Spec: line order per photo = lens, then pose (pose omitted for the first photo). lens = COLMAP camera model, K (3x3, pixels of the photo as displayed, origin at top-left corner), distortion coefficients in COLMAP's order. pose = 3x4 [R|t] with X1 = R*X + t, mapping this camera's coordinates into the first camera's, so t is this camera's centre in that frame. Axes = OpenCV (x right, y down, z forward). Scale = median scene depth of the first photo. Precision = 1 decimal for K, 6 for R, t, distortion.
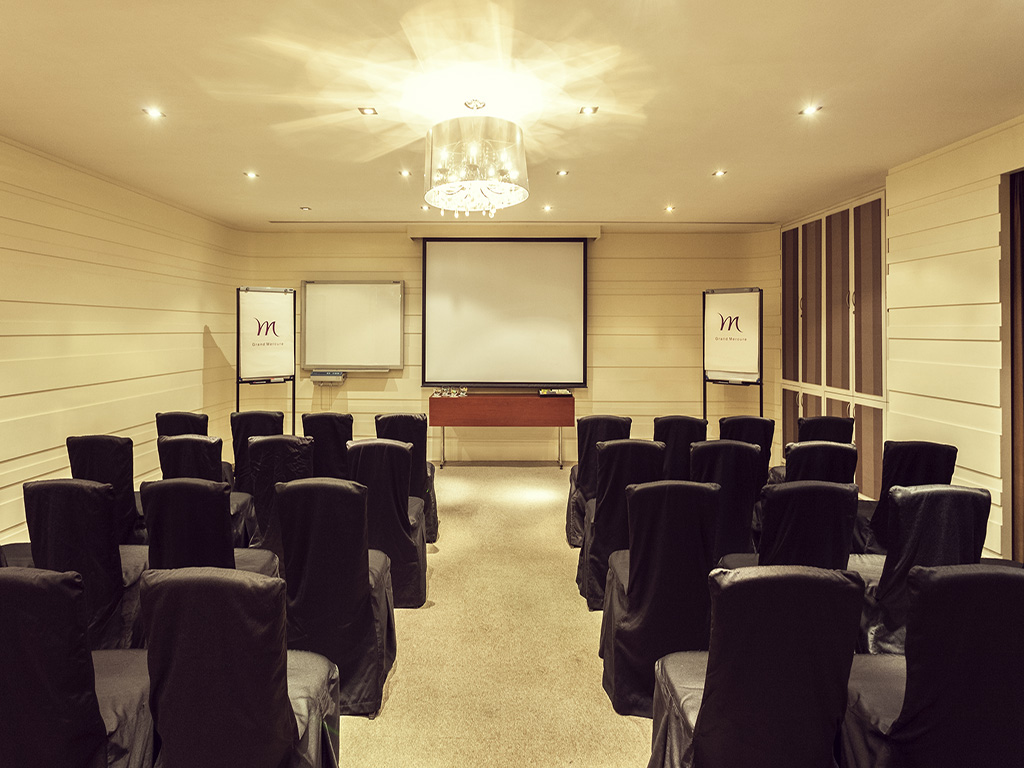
lens RADIAL K [[575.4, 0, 512.0], [0, 575.4, 384.0], [0, 0, 1]] dist [0.000750, 0.000271]
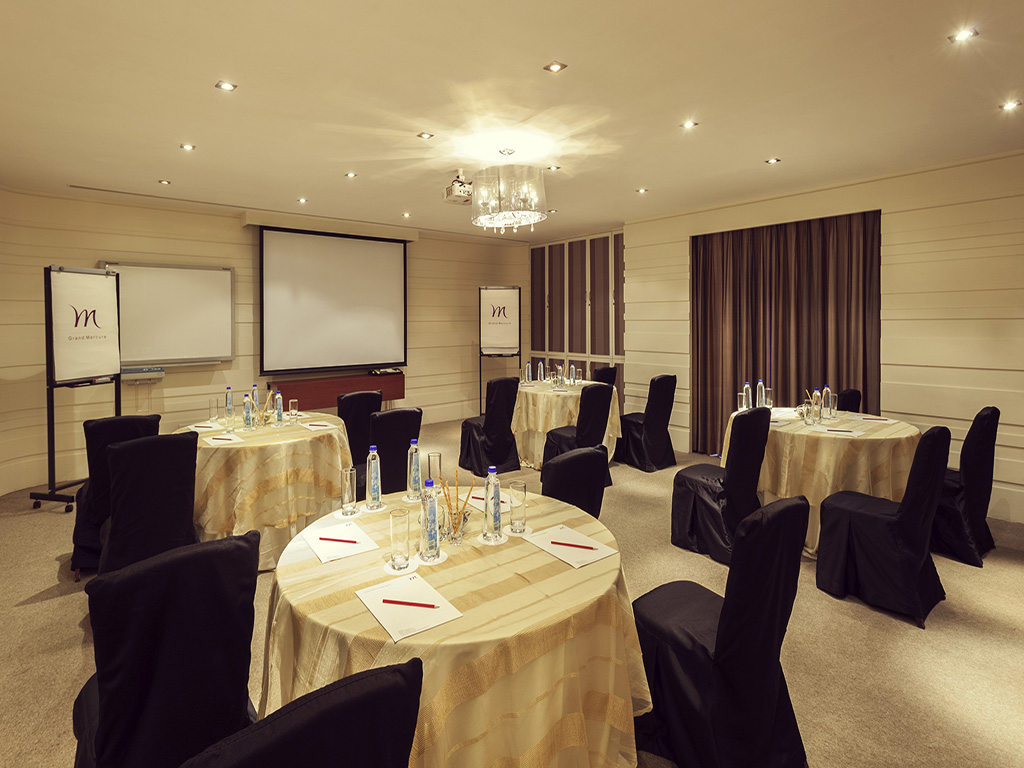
lens RADIAL K [[546.7, 0, 512.0], [0, 546.7, 384.0], [0, 0, 1]] dist [-0.019412, 0.000358]
pose [[0.730630, -0.087932, 0.677087, -0.507004], [0.070268, 0.996091, 0.053536, -0.001793], [-0.679148, 0.008463, 0.733953, 0.022903]]
